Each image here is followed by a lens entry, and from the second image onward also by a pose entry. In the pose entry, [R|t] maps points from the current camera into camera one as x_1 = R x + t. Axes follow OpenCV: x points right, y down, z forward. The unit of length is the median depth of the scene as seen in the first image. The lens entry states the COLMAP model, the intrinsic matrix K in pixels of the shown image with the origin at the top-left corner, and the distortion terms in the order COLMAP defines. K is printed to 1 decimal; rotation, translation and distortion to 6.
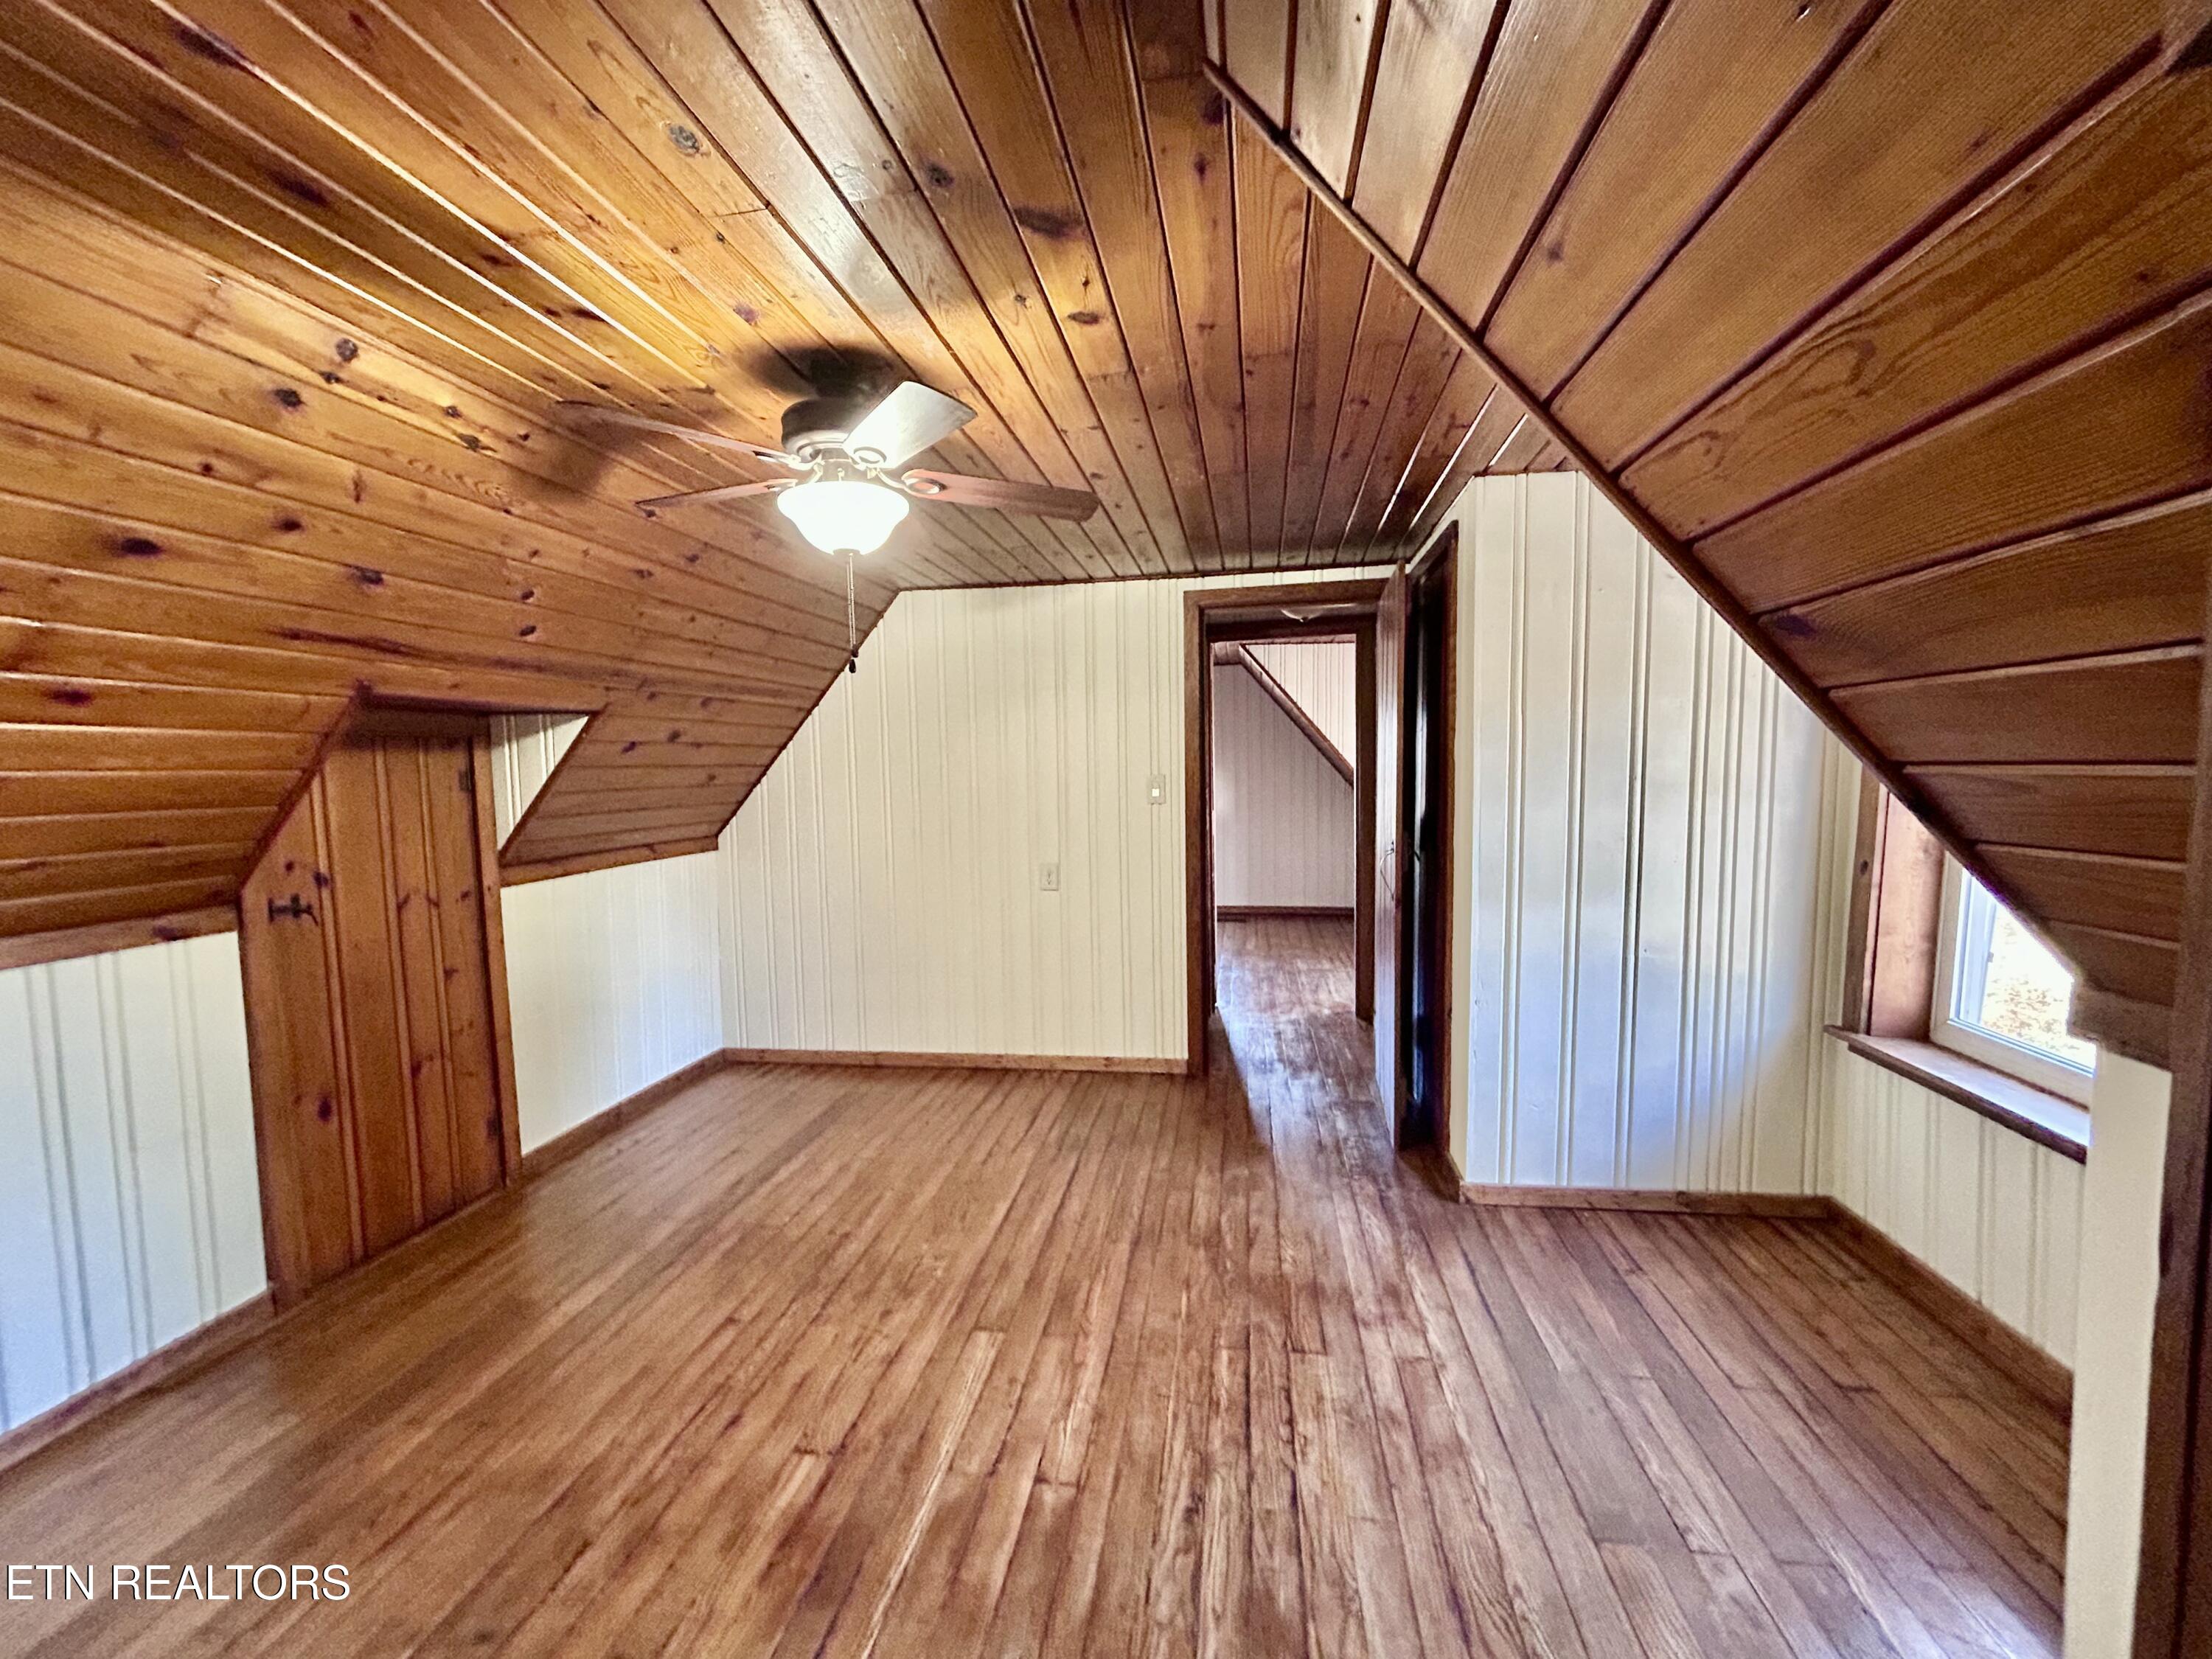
lens RADIAL K [[894.5, 0, 1098.7], [0, 894.5, 826.5], [0, 0, 1]] dist [0.000205, 0.000689]
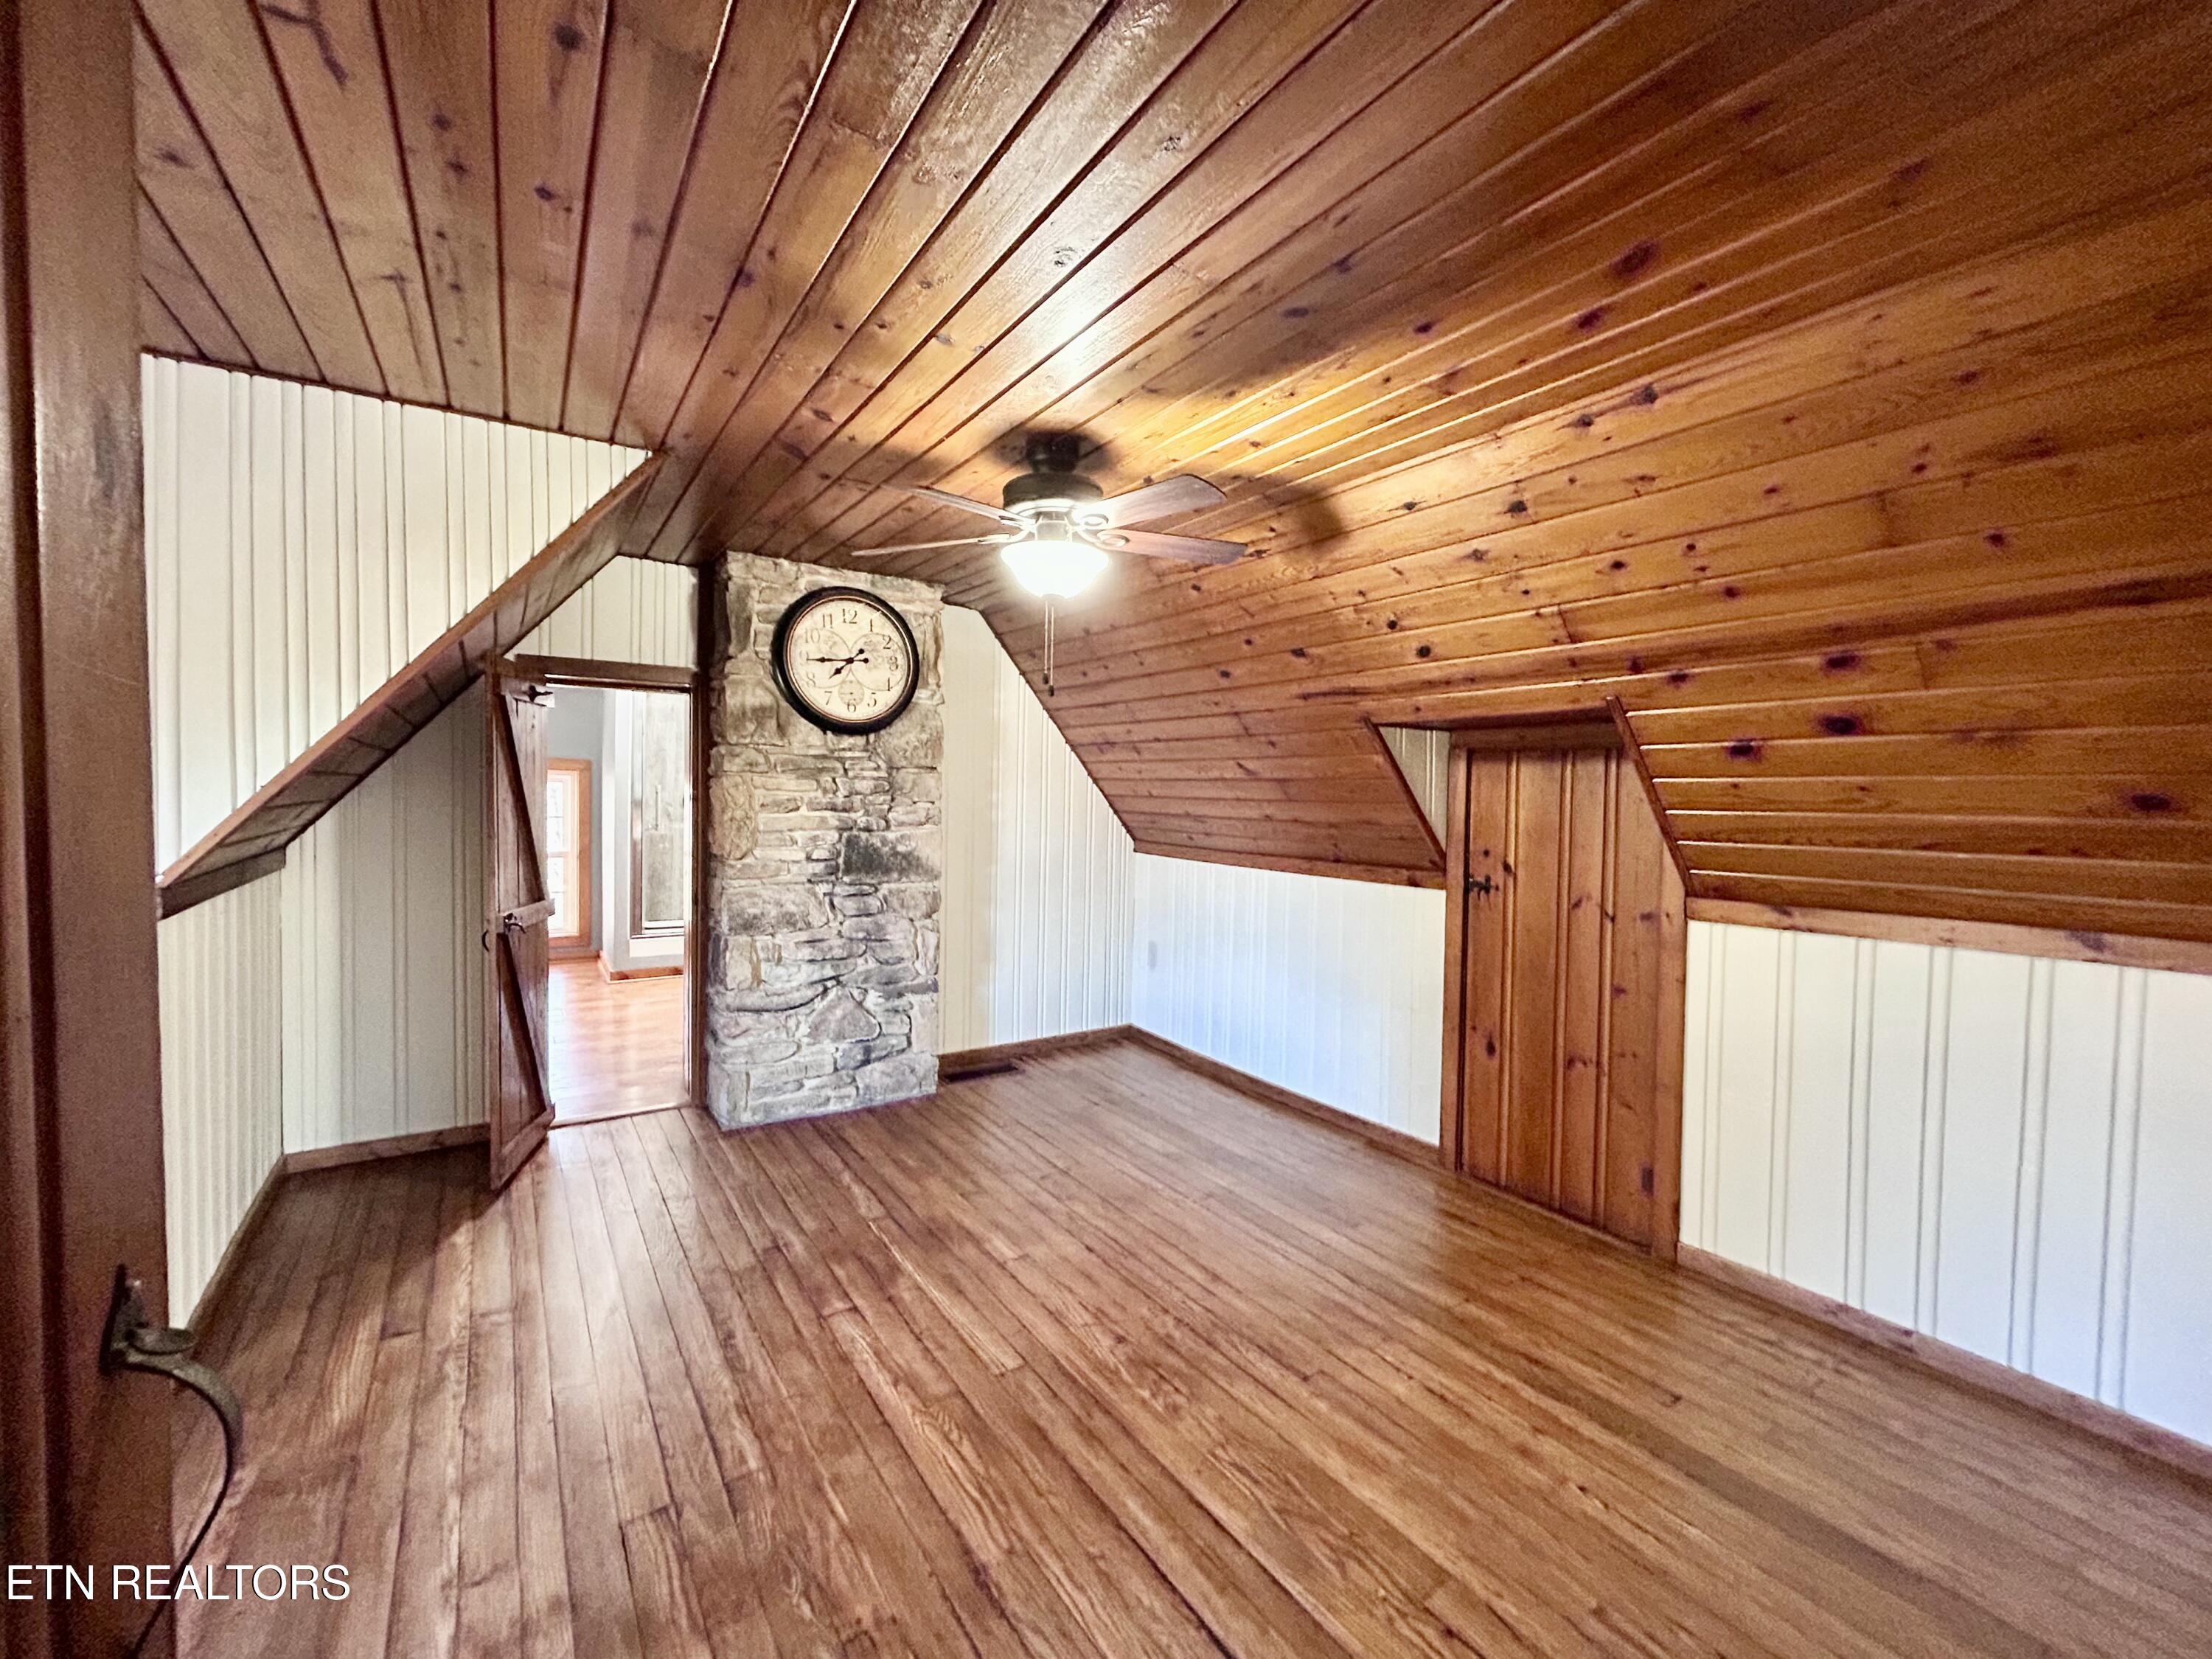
lens RADIAL K [[894.5, 0, 1103.5], [0, 894.5, 826.4], [0, 0, 1]] dist [0.000205, 0.000689]
pose [[-0.723104, 0.033816, -0.689911, 0.404000], [-0.050732, 0.993503, 0.101869, -0.099006], [0.688874, 0.108662, -0.716691, 1.539389]]
